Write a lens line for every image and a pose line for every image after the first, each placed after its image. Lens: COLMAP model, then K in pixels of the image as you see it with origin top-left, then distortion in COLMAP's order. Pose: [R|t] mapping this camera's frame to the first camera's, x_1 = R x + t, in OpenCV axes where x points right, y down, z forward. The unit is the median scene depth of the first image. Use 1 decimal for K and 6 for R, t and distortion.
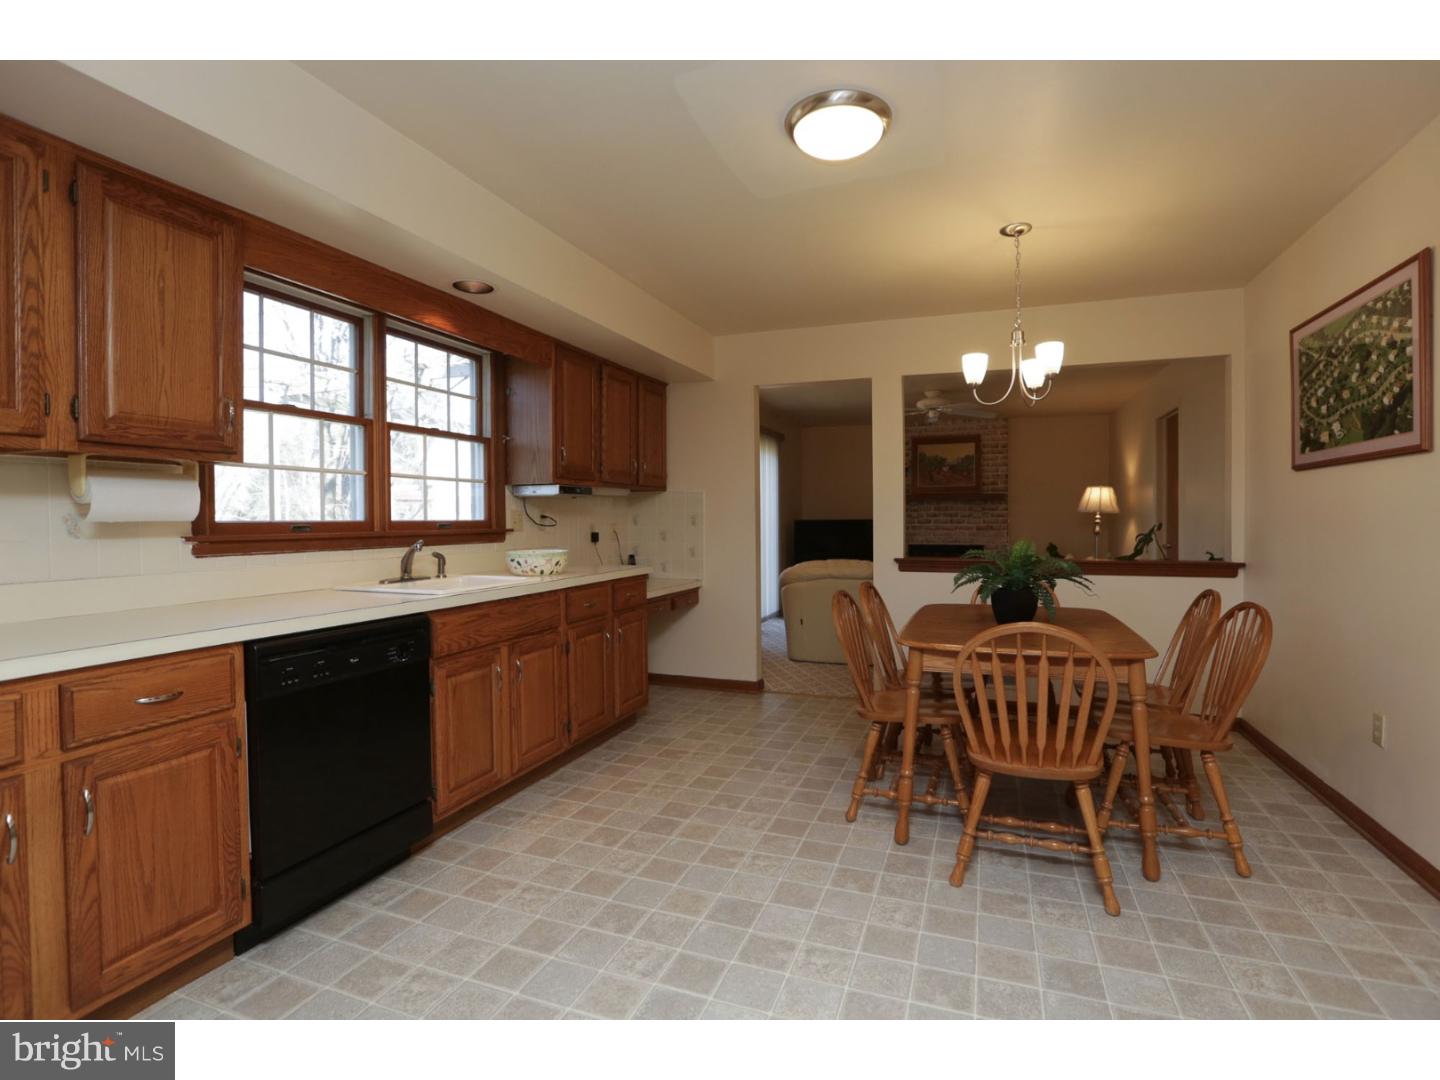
lens RADIAL K [[738.1, 0, 712.8], [0, 738.1, 531.1], [0, 0, 1]] dist [0.005579, 0.000763]
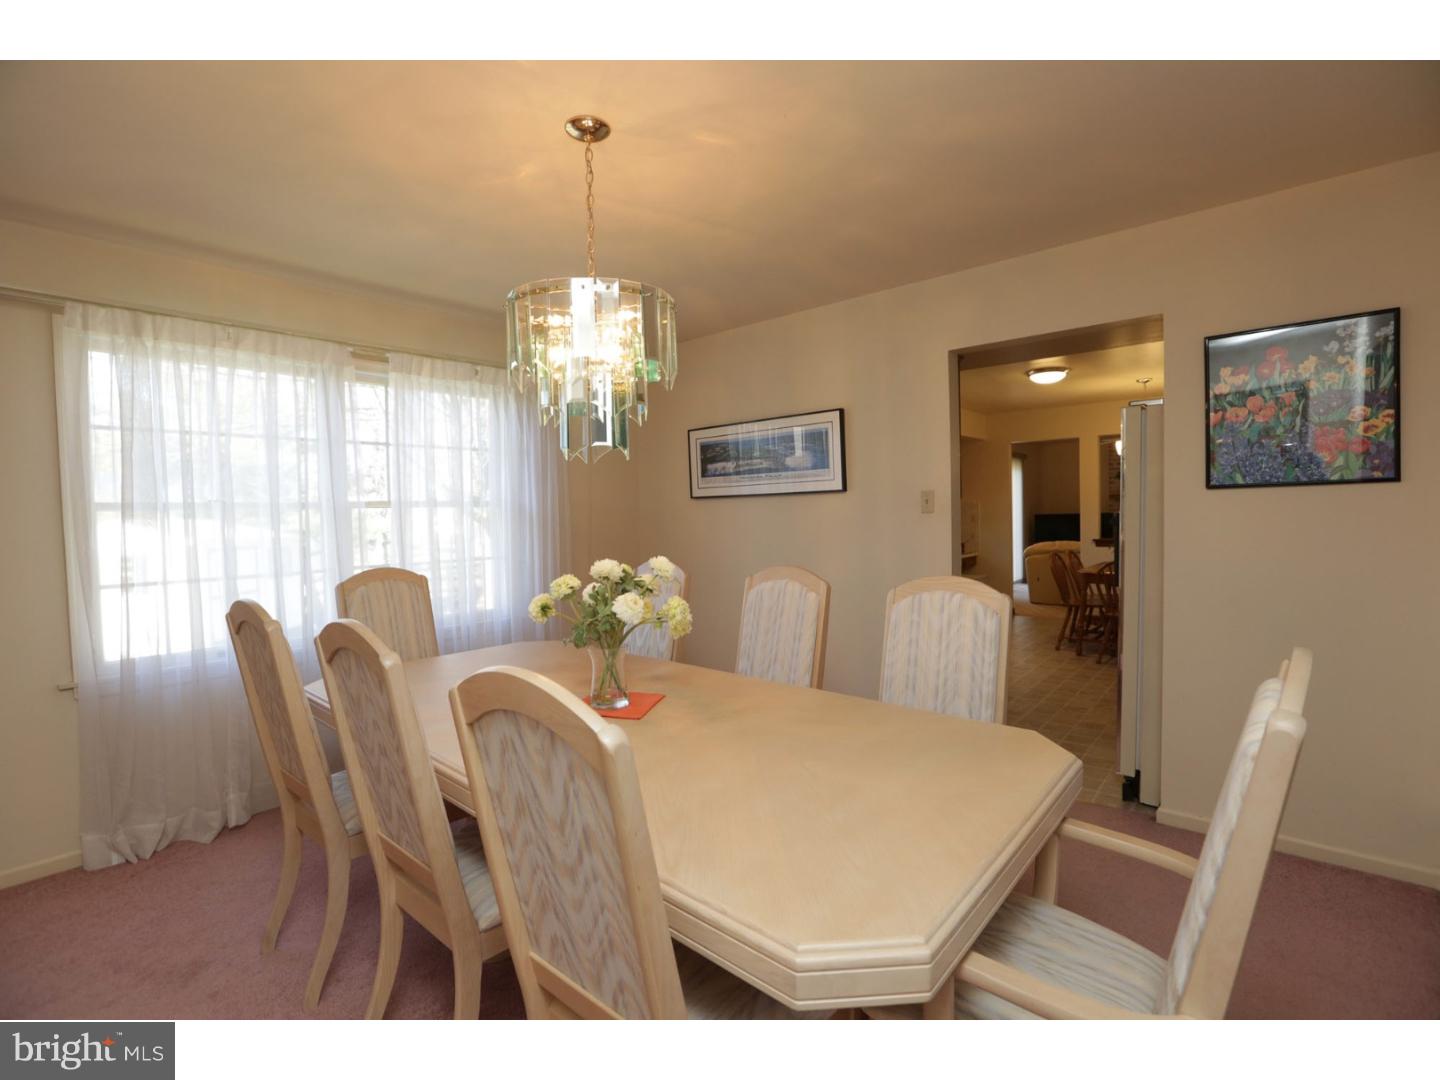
lens RADIAL K [[678.0, 0, 727.7], [0, 678.0, 540.5], [0, 0, 1]] dist [-0.026407, 0.003904]
pose [[0.947682, -0.011598, -0.319005, -0.209103], [0.018996, 0.999618, 0.020091, -0.030420], [0.318650, -0.025099, 0.947540, -2.380378]]
